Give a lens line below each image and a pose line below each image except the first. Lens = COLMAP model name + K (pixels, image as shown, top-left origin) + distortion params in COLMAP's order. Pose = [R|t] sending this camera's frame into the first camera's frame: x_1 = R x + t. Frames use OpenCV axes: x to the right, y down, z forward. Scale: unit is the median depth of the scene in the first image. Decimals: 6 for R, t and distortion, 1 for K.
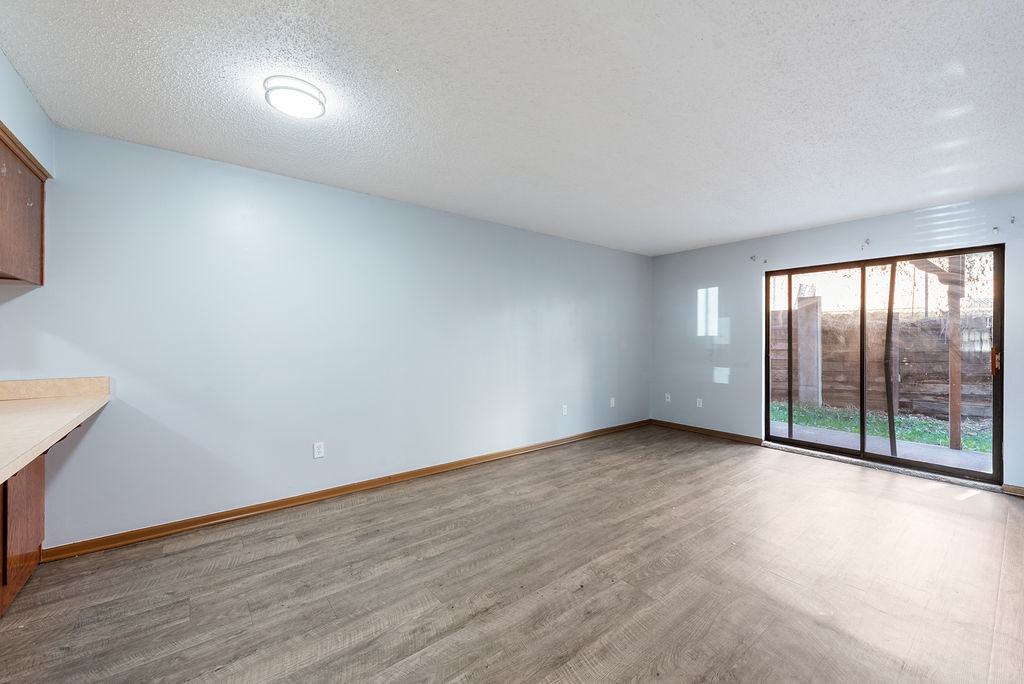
lens RADIAL K [[400.3, 0, 508.9], [0, 400.3, 338.4], [0, 0, 1]] dist [0.011118, -0.003519]
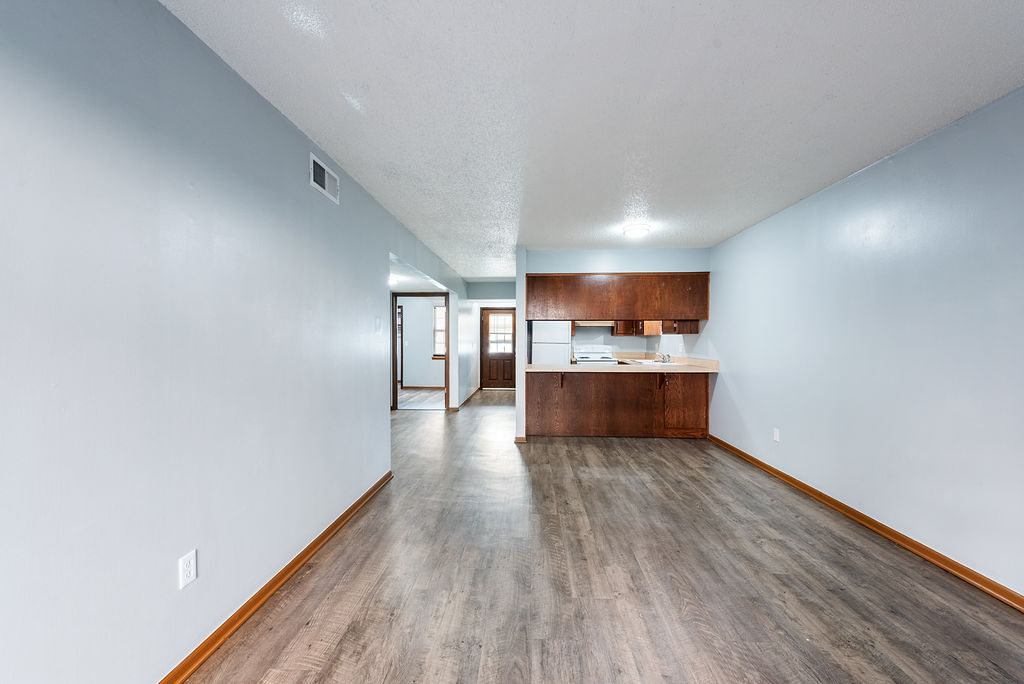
lens RADIAL K [[400.3, 0, 510.9], [0, 400.3, 342.5], [0, 0, 1]] dist [0.011118, -0.003519]
pose [[-0.649537, -0.000698, -0.760329, 1.090425], [-0.003952, 0.999989, 0.002458, 0.003657], [0.760319, 0.004601, -0.649533, 1.346167]]
